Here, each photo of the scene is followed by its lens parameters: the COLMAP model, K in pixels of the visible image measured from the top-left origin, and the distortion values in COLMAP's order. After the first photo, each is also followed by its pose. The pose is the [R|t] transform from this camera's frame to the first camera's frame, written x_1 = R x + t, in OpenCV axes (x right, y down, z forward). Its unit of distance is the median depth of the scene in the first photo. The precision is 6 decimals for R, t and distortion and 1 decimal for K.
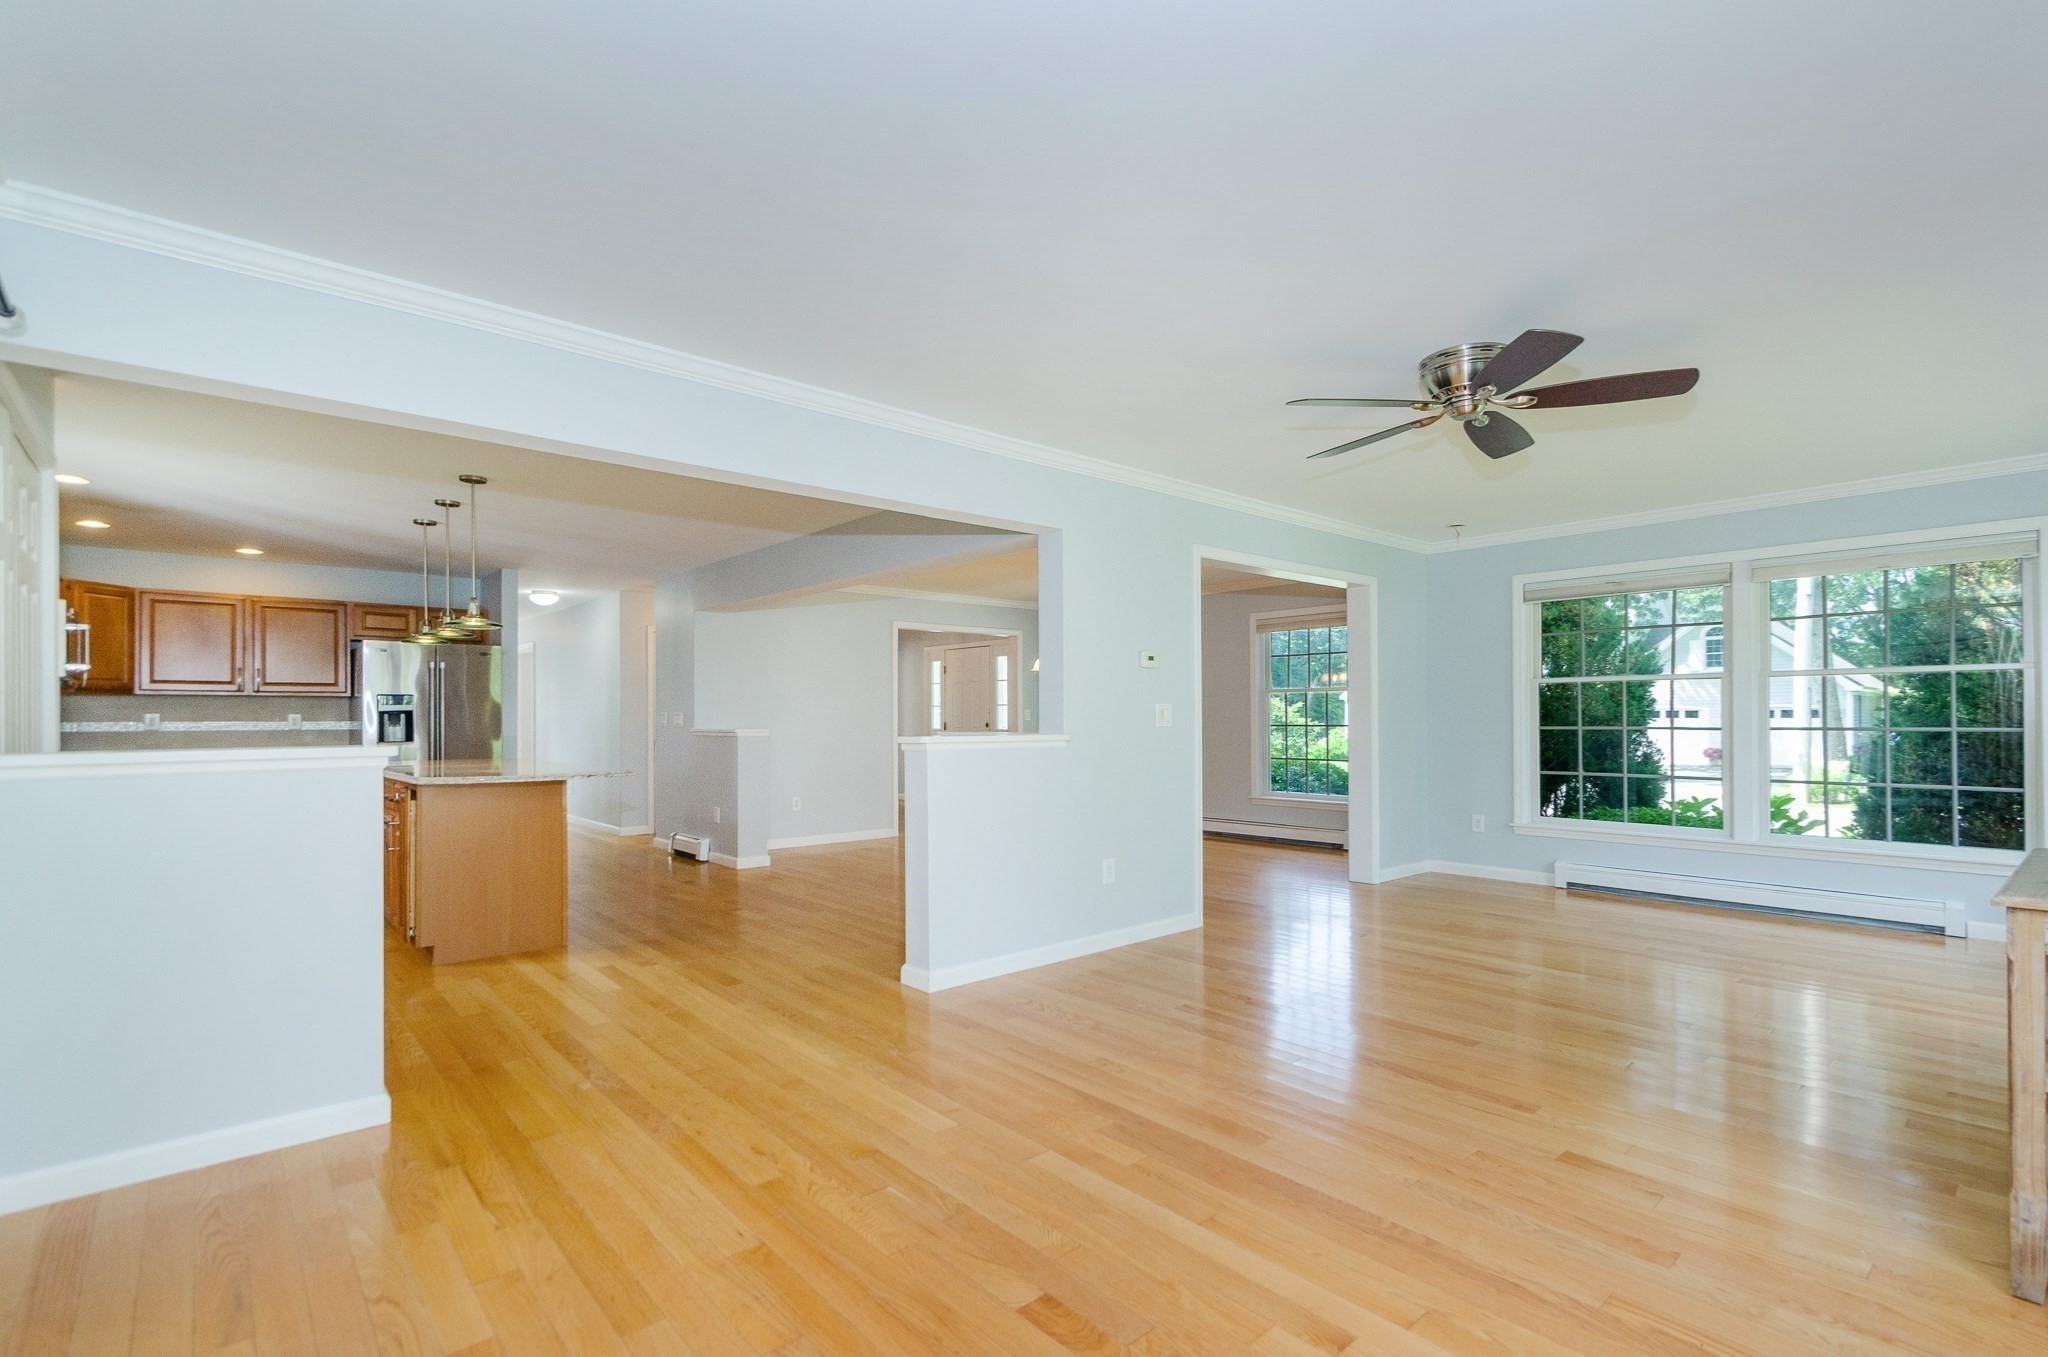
lens RADIAL K [[974.9, 0, 960.7], [0, 974.9, 710.2], [0, 0, 1]] dist [0.002029, -0.002205]
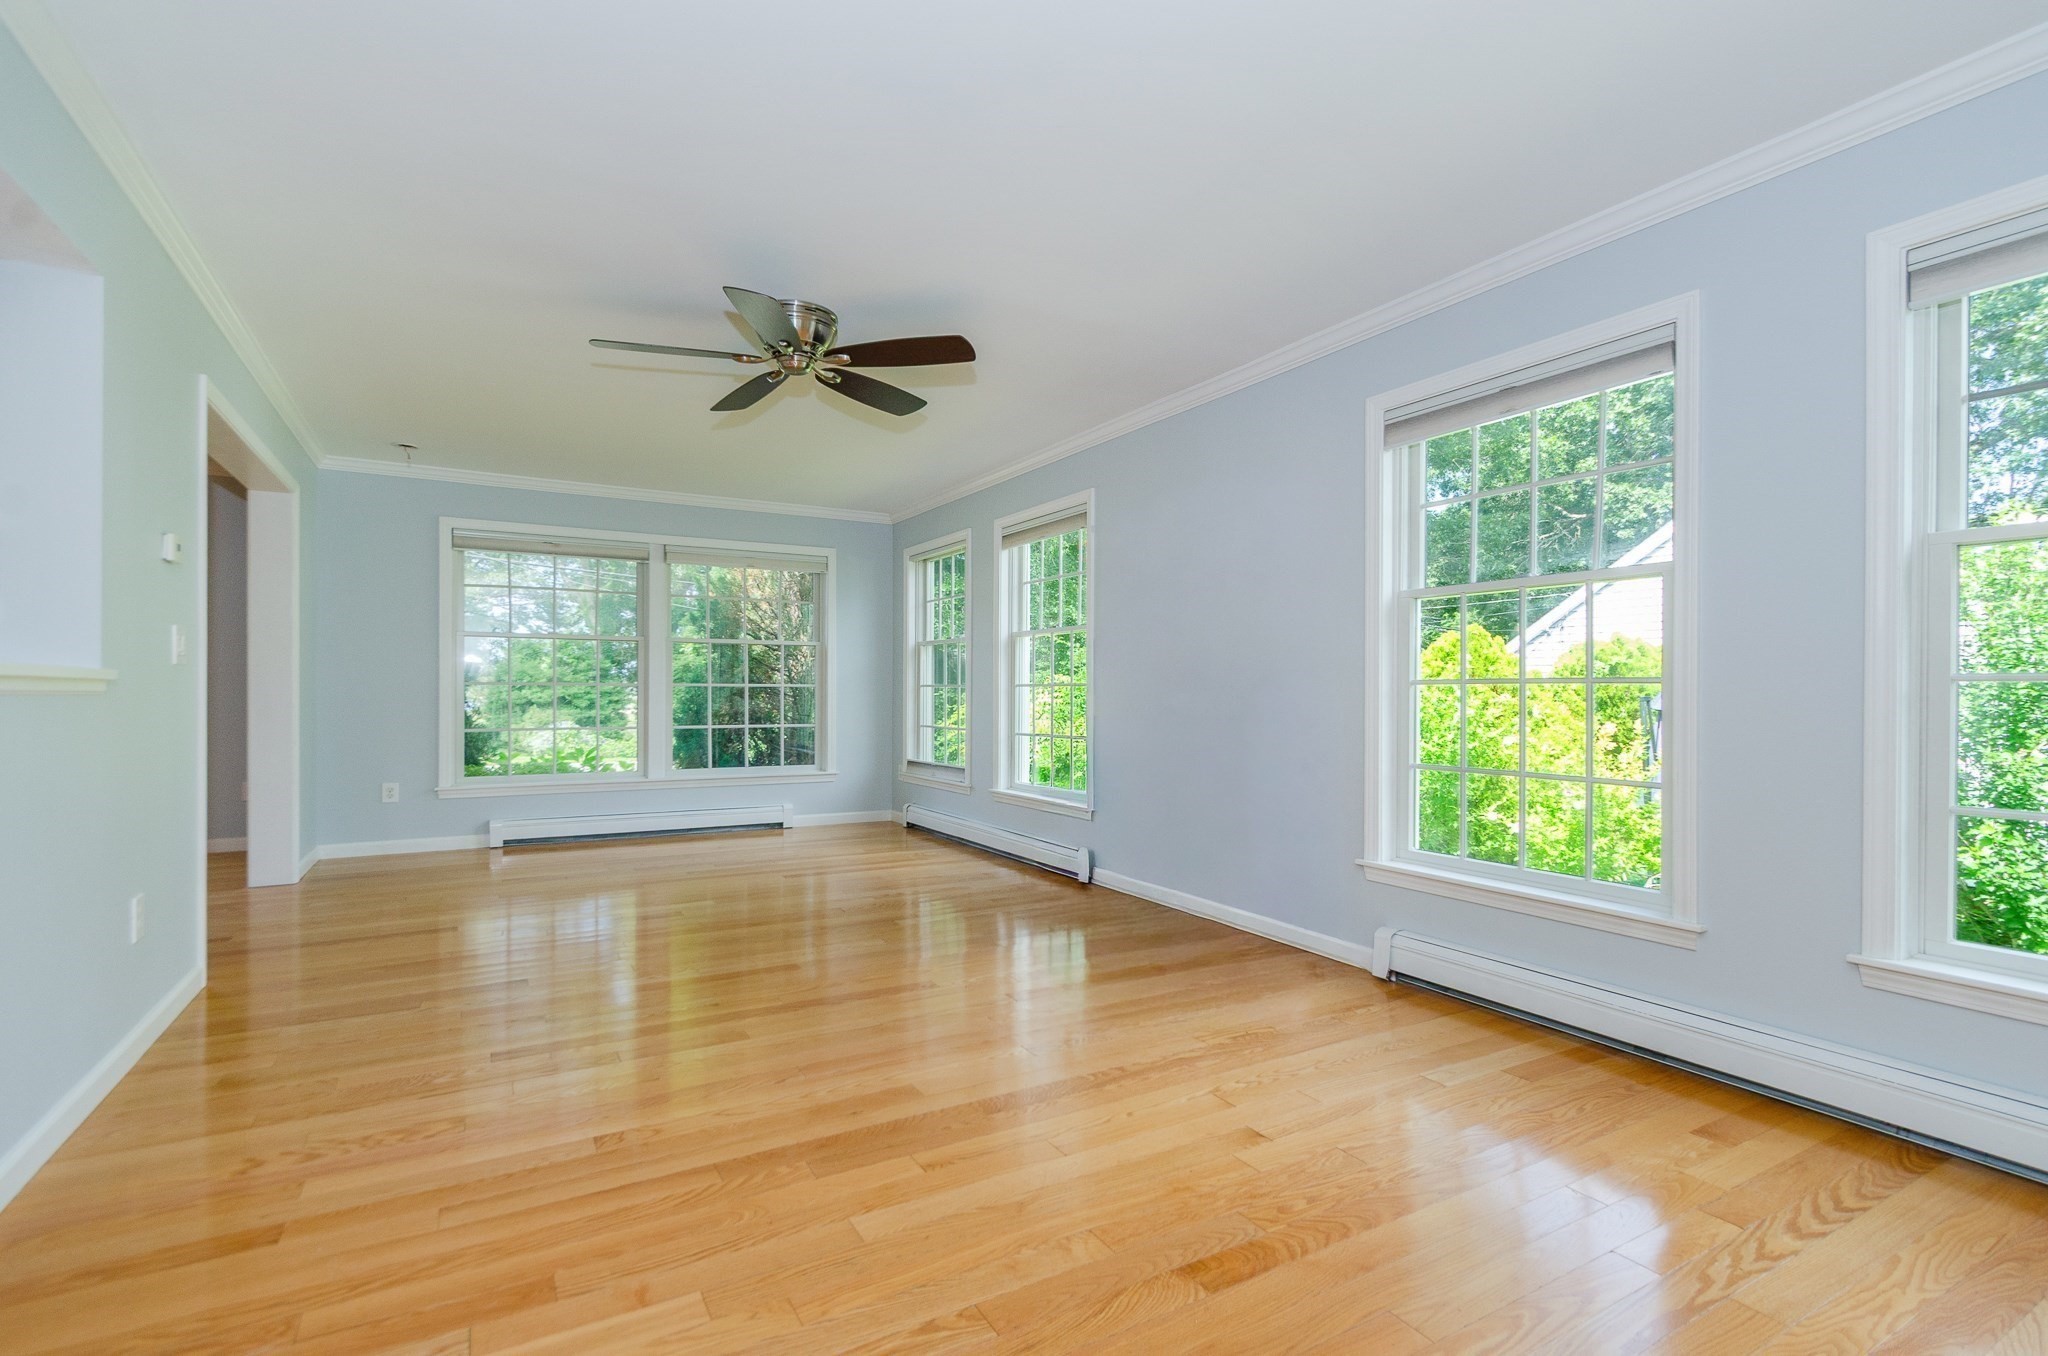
lens RADIAL K [[974.9, 0, 1018.3], [0, 974.9, 692.3], [0, 0, 1]] dist [0.002029, -0.002205]
pose [[0.124861, 0.008322, 0.992139, -0.198986], [-0.011236, 0.999913, -0.006974, 0.019878], [-0.992111, -0.010277, 0.124944, 0.253819]]
